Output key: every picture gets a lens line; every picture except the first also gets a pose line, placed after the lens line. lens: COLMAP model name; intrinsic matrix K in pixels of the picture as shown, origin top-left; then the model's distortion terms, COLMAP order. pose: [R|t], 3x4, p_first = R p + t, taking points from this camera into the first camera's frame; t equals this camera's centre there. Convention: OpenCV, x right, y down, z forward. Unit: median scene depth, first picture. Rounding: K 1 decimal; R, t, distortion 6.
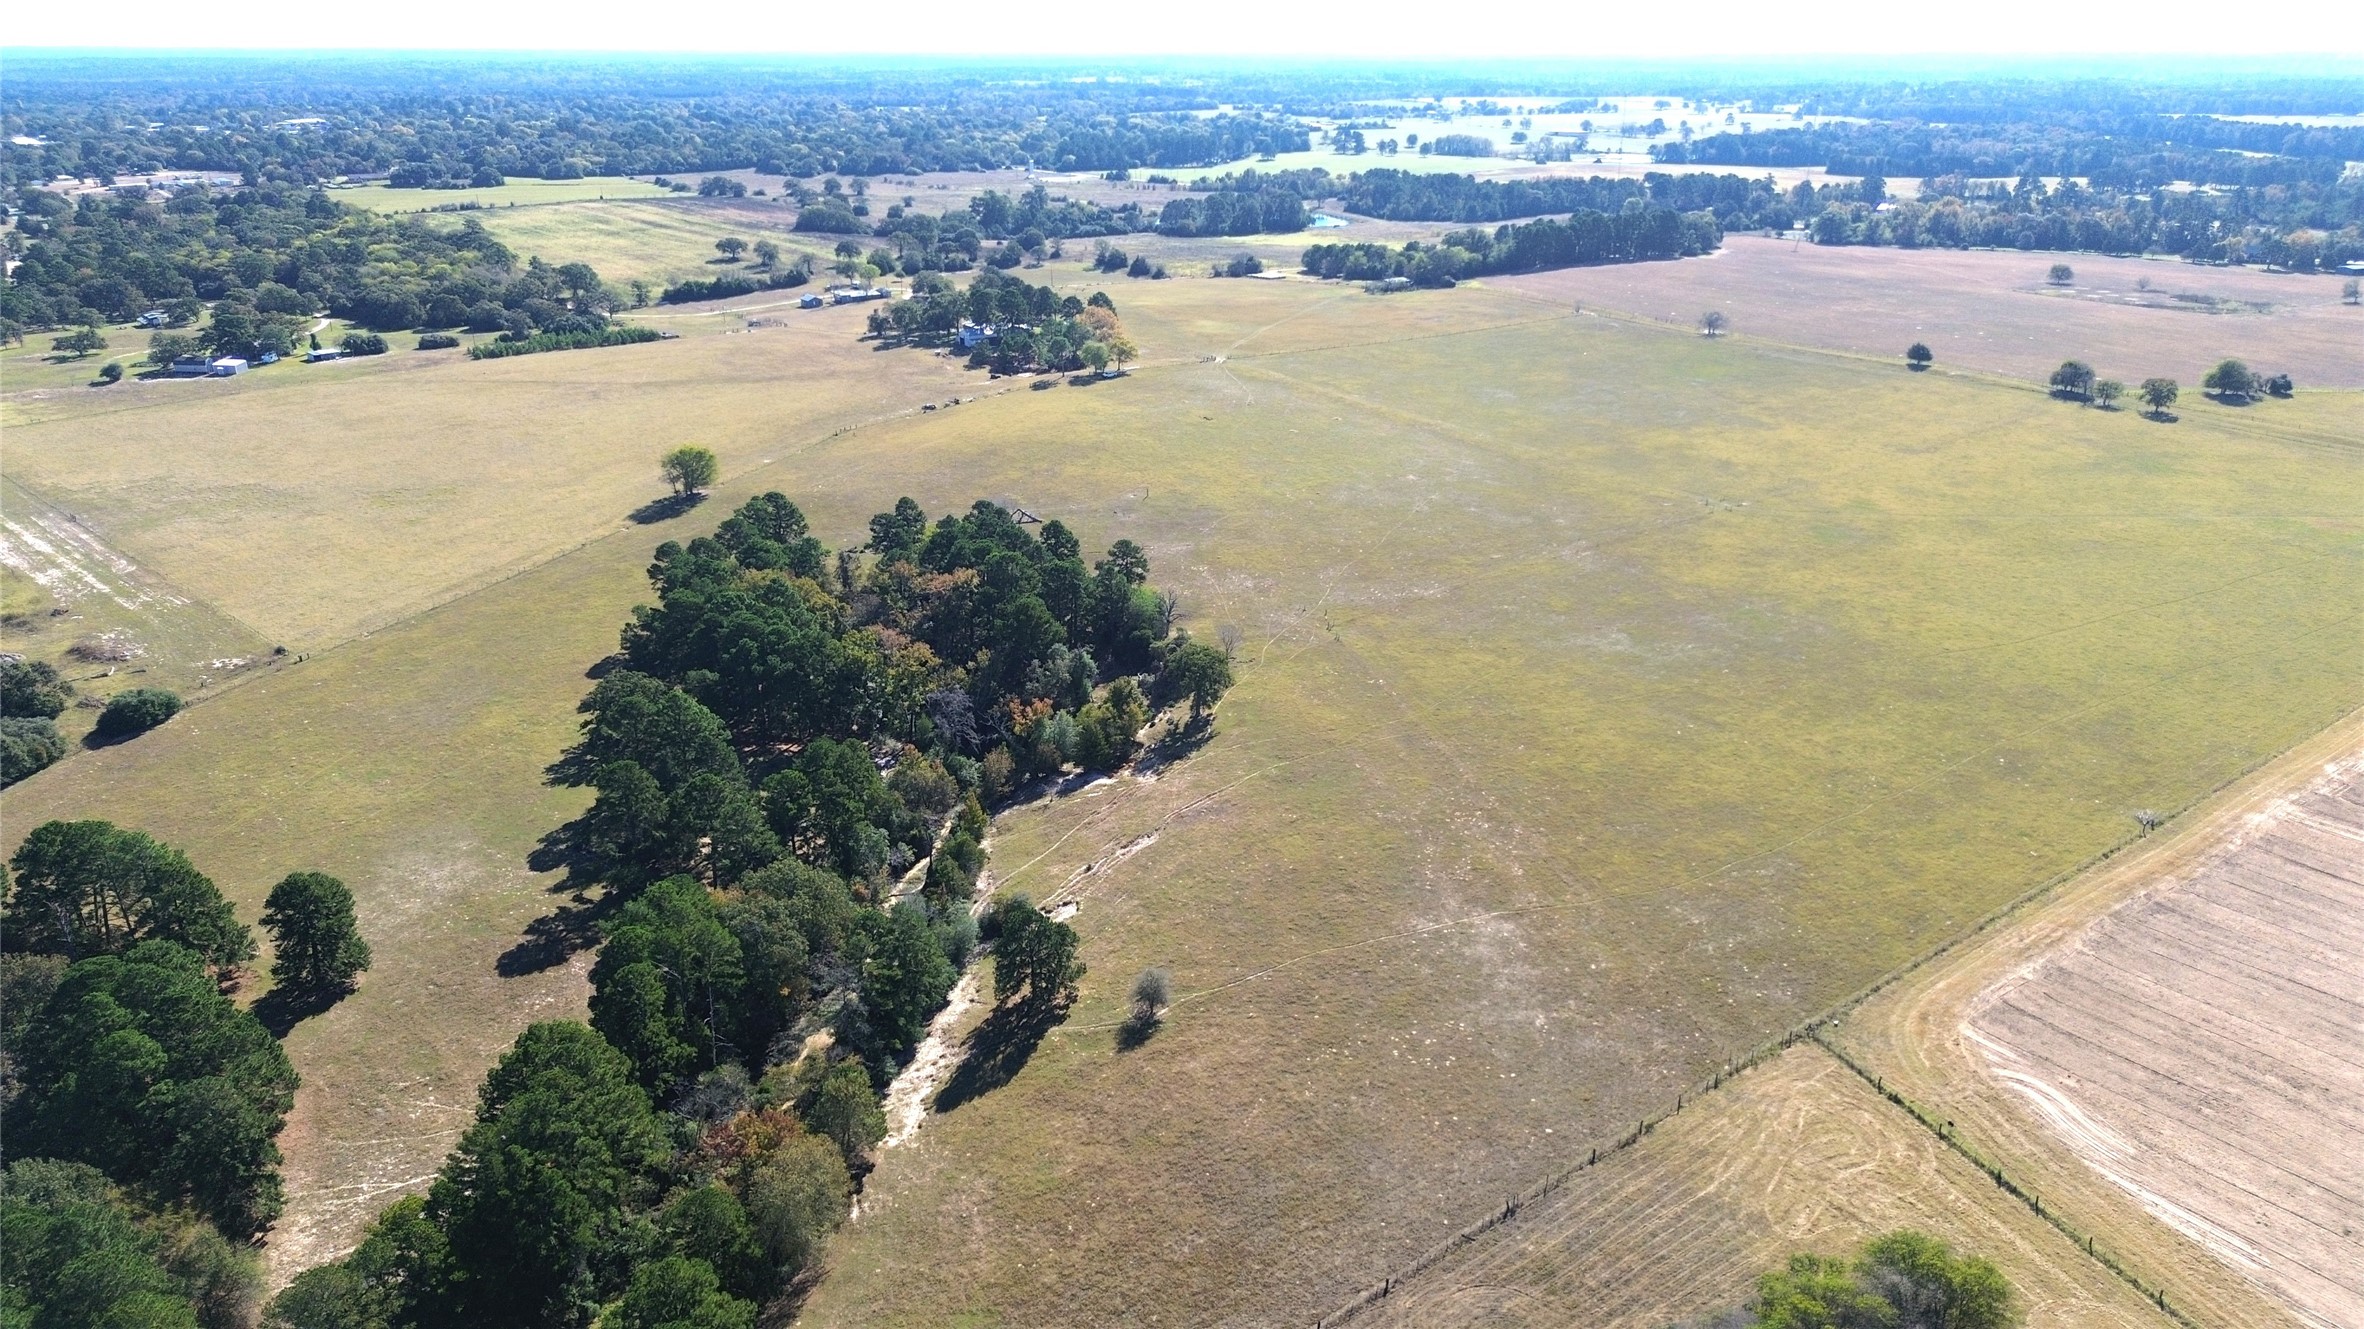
lens RADIAL K [[1594.8, 0, 1179.9], [0, 1594.8, 659.6], [0, 0, 1]] dist [0.010174, -0.000035]
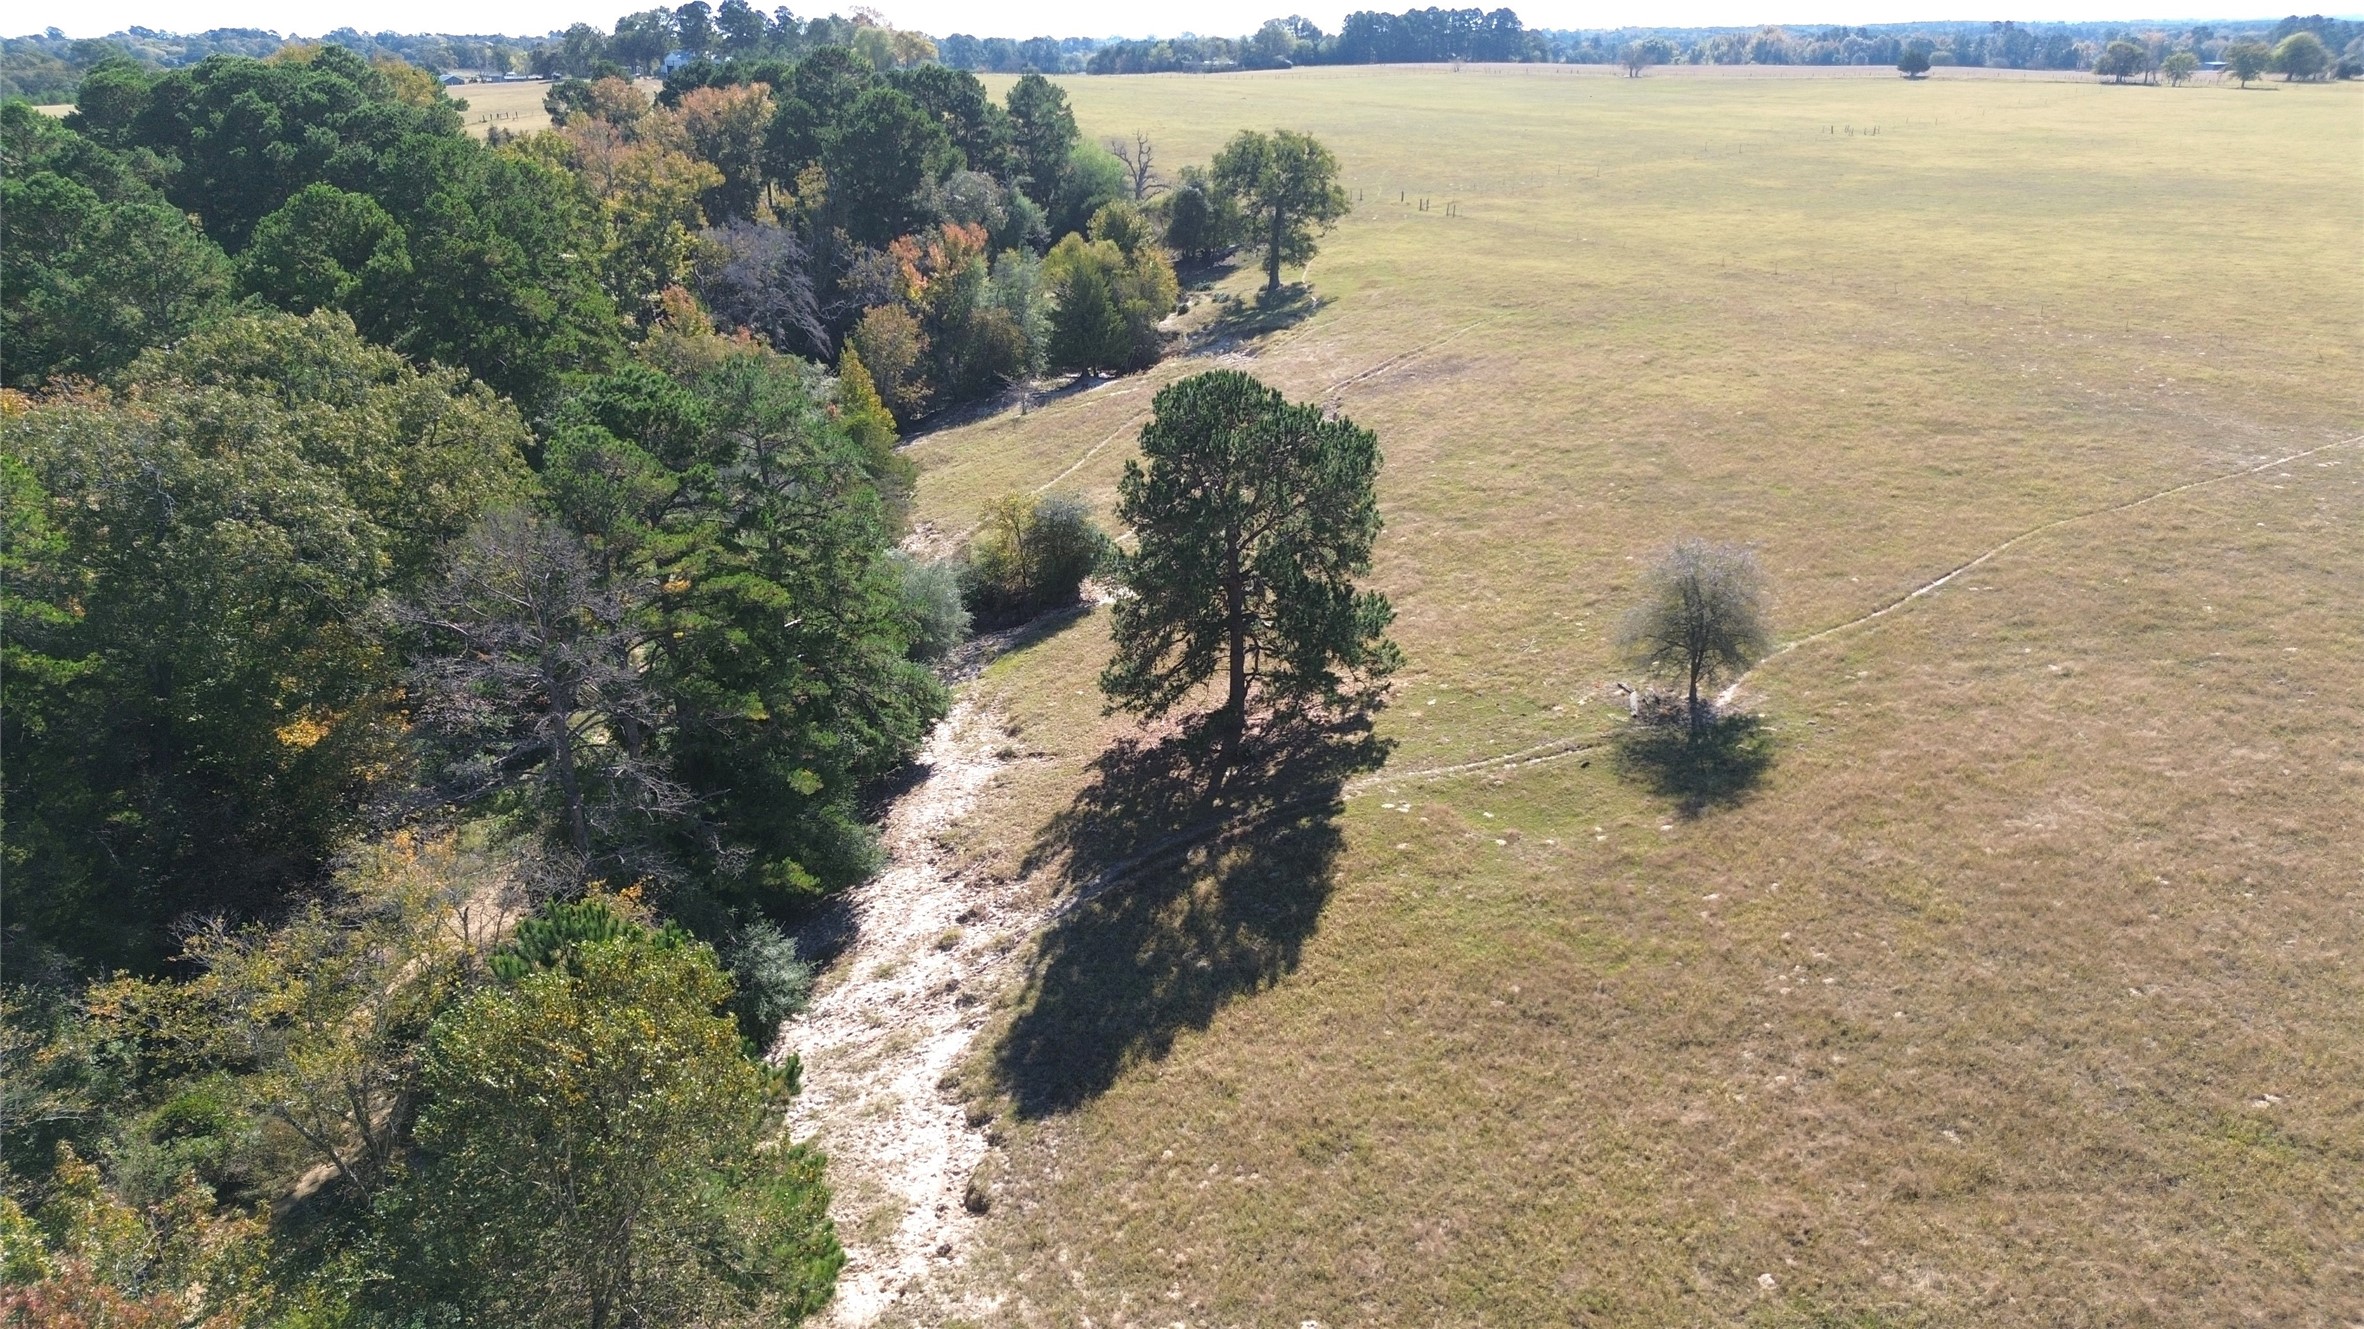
lens RADIAL K [[1594.8, 0, 1187.0], [0, 1594.8, 669.7], [0, 0, 1]] dist [0.010174, -0.000035]
pose [[0.981495, -0.066023, 0.179748, -0.156707], [0.065754, 0.997808, 0.007461, 0.207775], [-0.179846, 0.004496, 0.983684, 0.734852]]
